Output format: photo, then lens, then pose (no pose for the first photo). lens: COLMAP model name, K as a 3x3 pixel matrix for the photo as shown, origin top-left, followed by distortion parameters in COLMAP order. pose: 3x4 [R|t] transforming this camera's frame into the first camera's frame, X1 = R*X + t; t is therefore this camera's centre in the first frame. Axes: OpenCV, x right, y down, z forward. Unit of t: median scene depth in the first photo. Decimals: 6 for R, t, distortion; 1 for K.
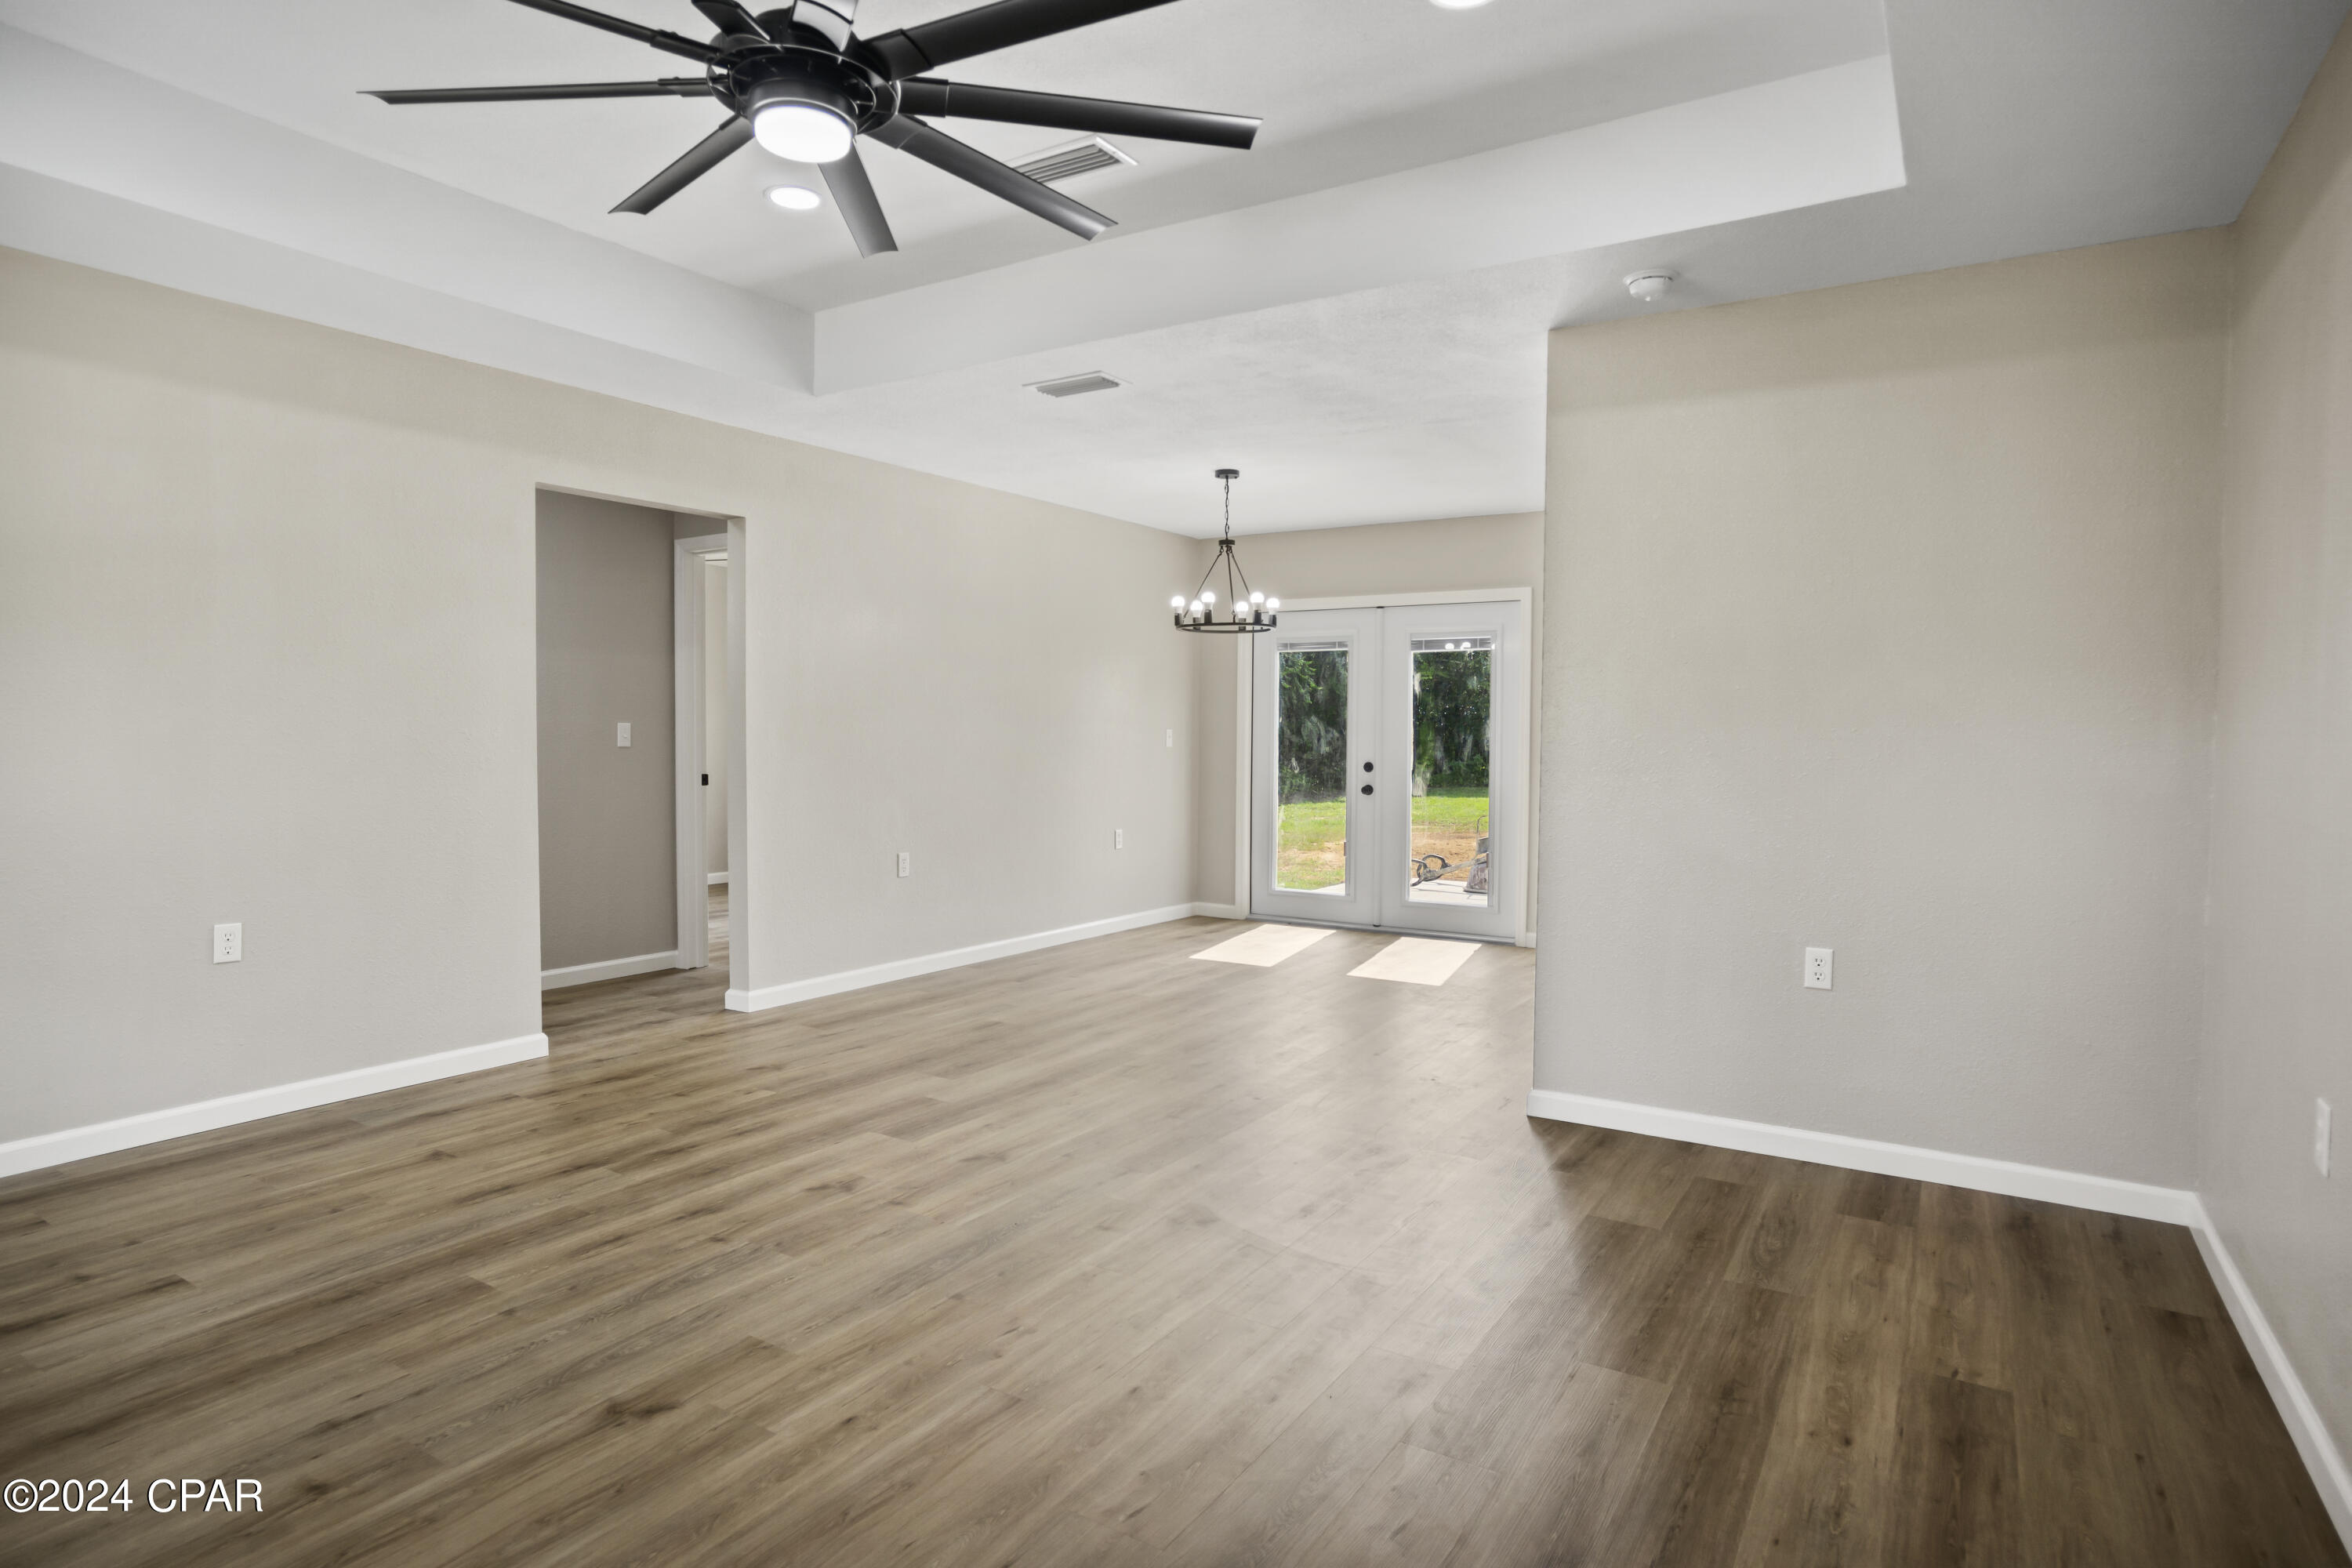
lens RADIAL K [[1260.2, 0, 1155.6], [0, 1260.2, 805.8], [0, 0, 1]] dist [-0.055499, 0.036420]
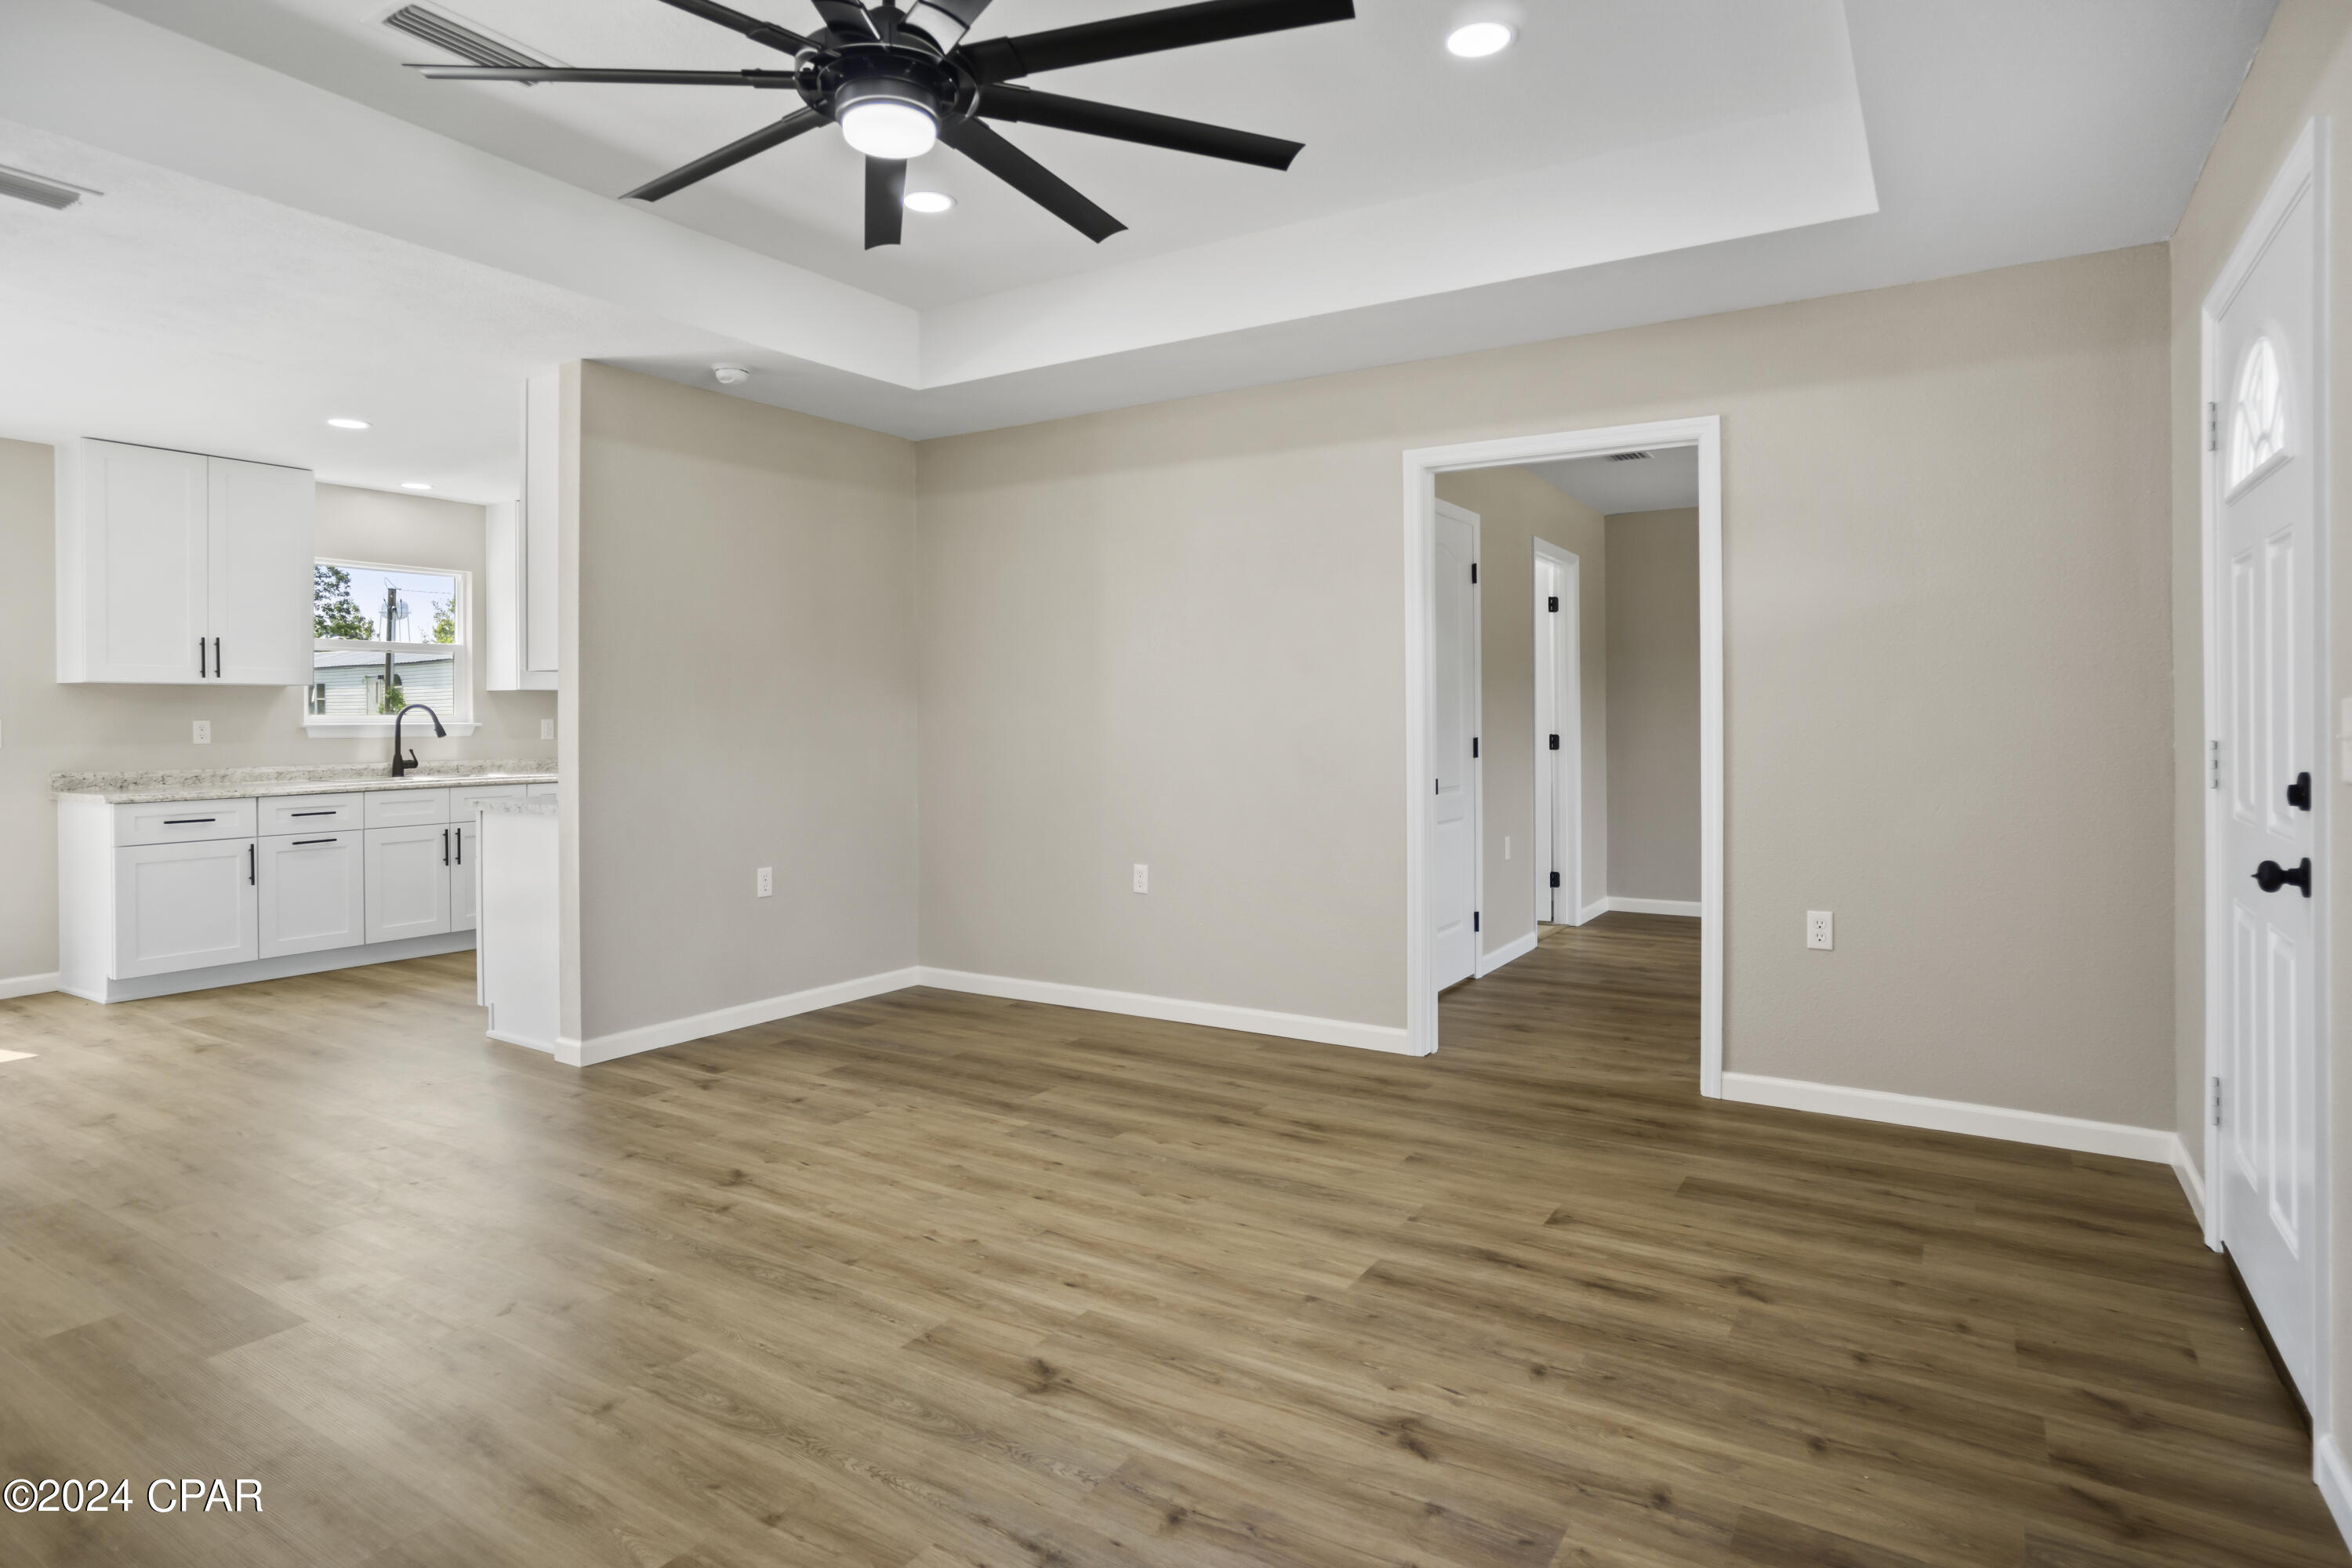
lens RADIAL K [[1281.4, 0, 1152.6], [0, 1281.4, 733.2], [0, 0, 1]] dist [-0.059873, 0.037689]
pose [[0.009408, -0.019103, 0.999773, -0.834348], [0.064171, 0.997768, 0.018461, -0.033537], [-0.997895, 0.063983, 0.010613, 0.495283]]
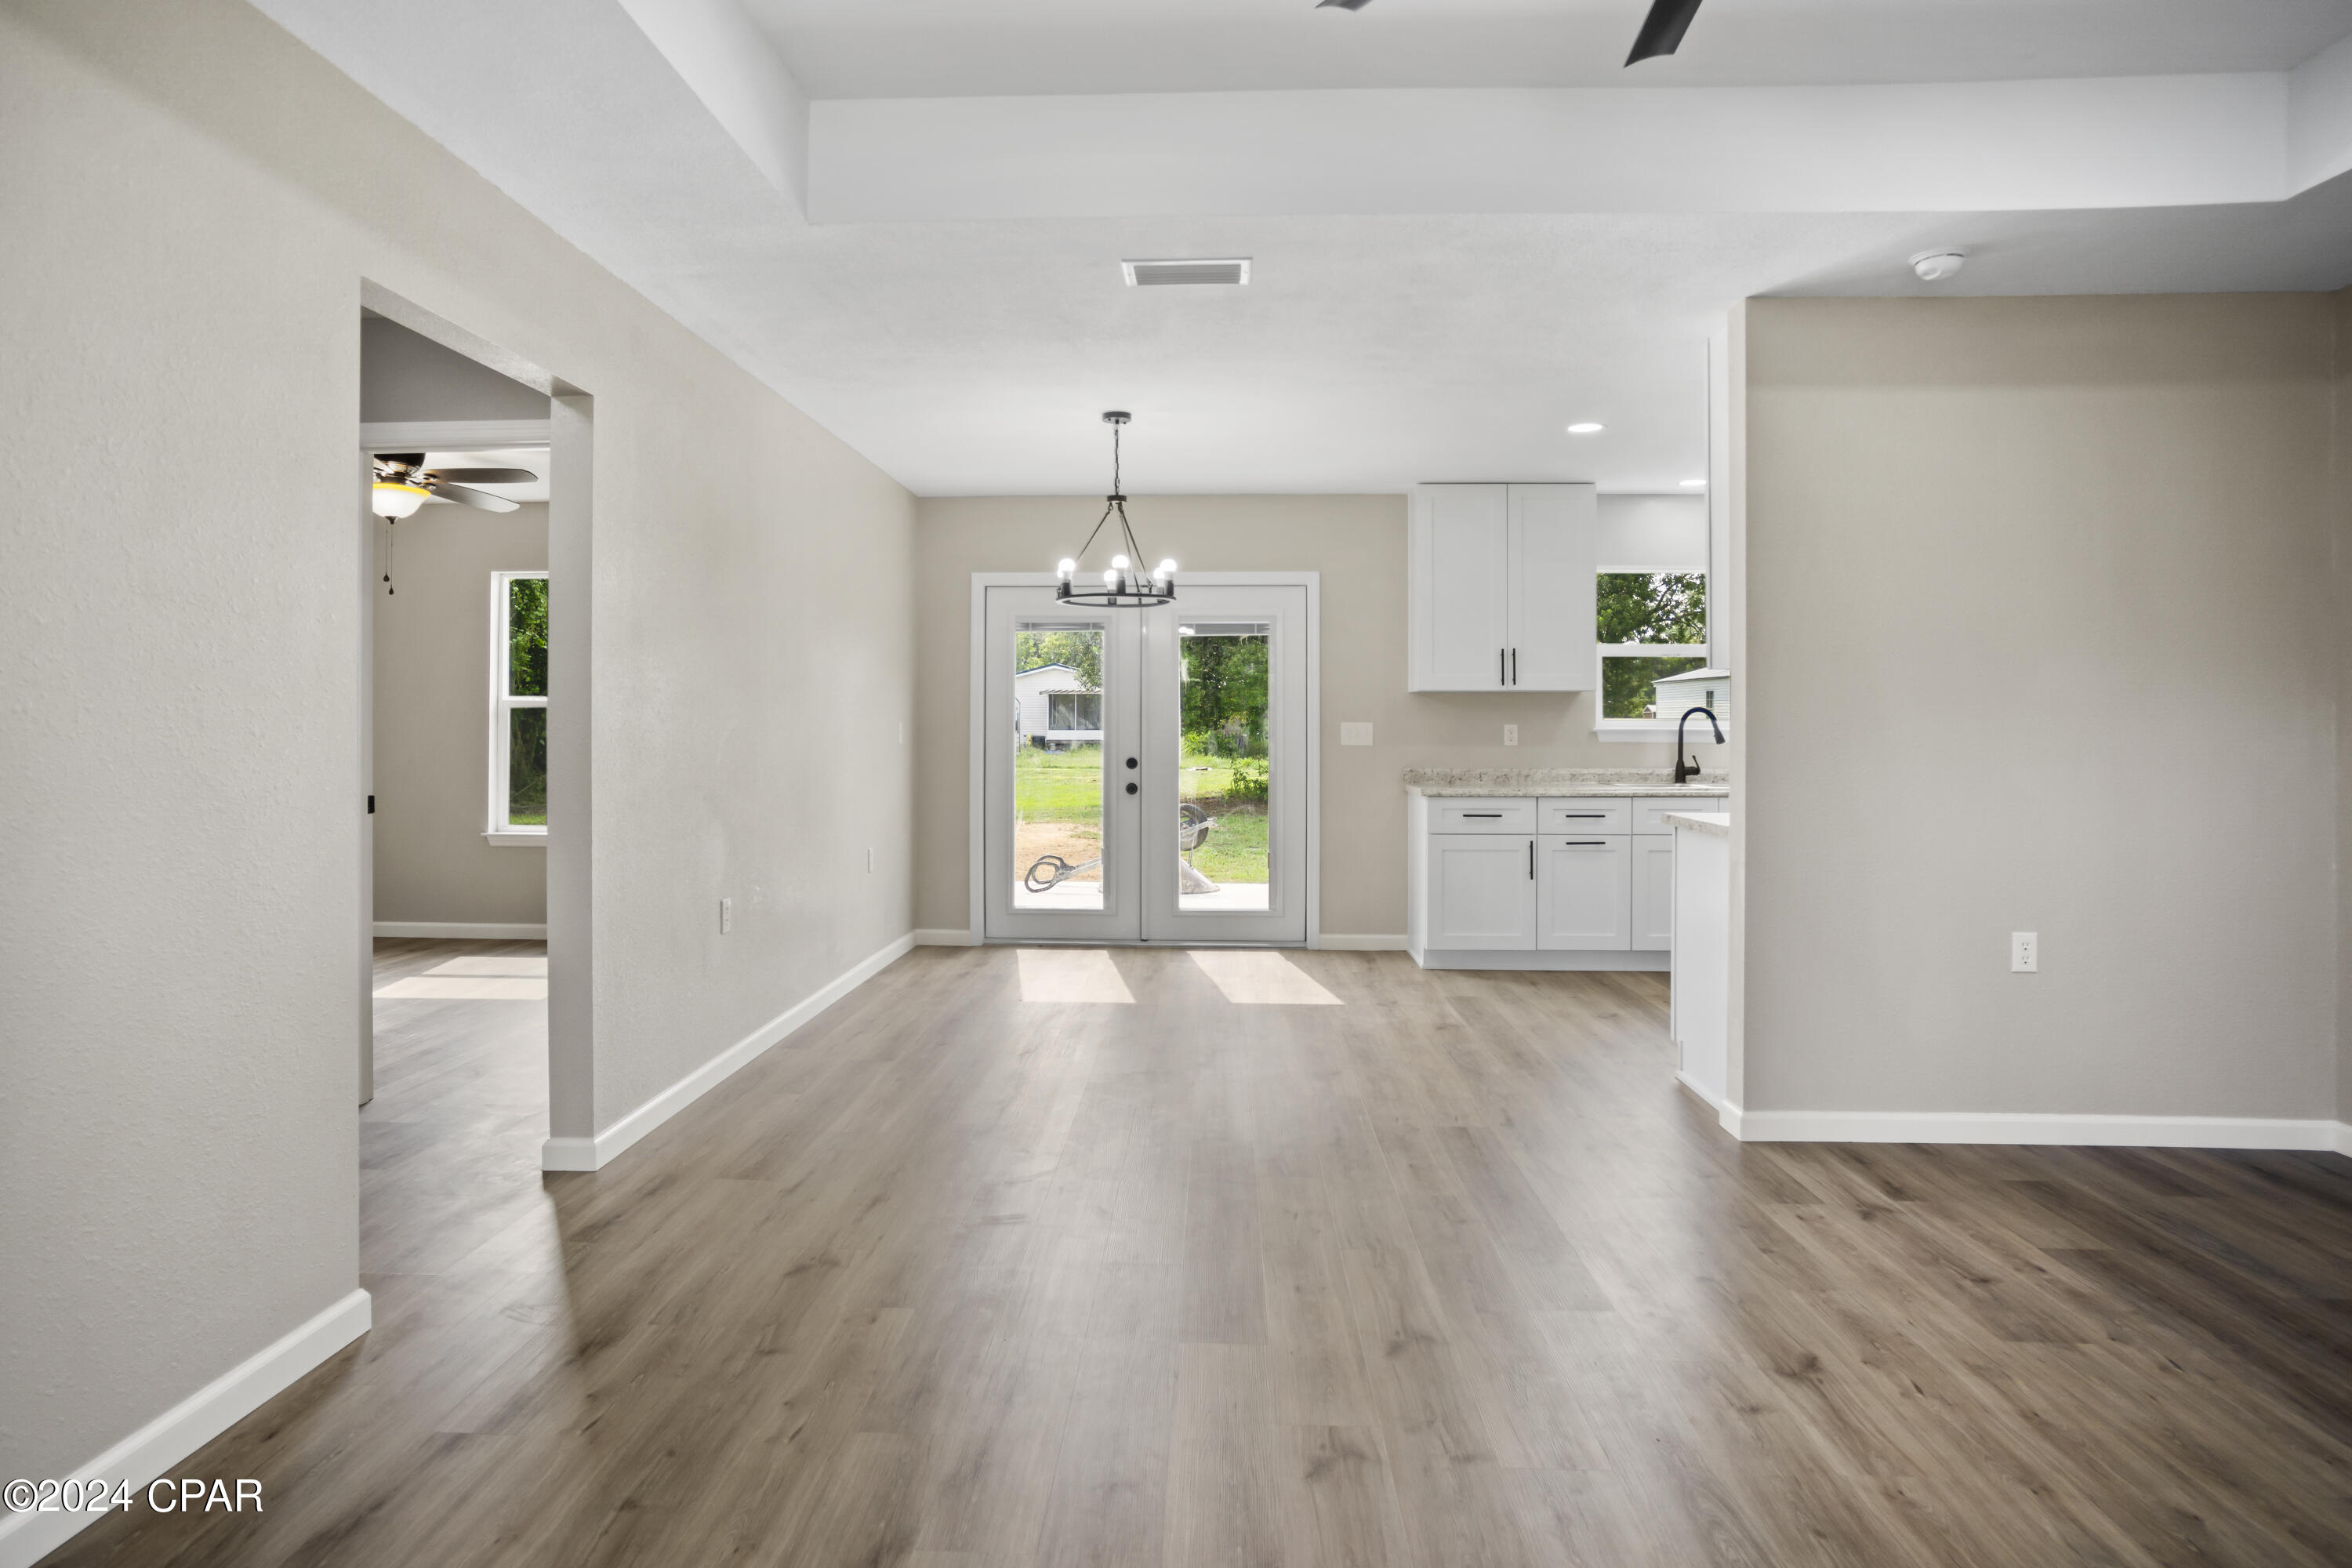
lens RADIAL K [[1281.4, 0, 1152.6], [0, 1281.4, 733.2], [0, 0, 1]] dist [-0.059873, 0.037689]
pose [[0.867150, -0.008663, 0.497972, -0.558262], [0.033632, 0.998585, -0.041193, -0.028822], [-0.496910, 0.052468, 0.866214, 0.418016]]
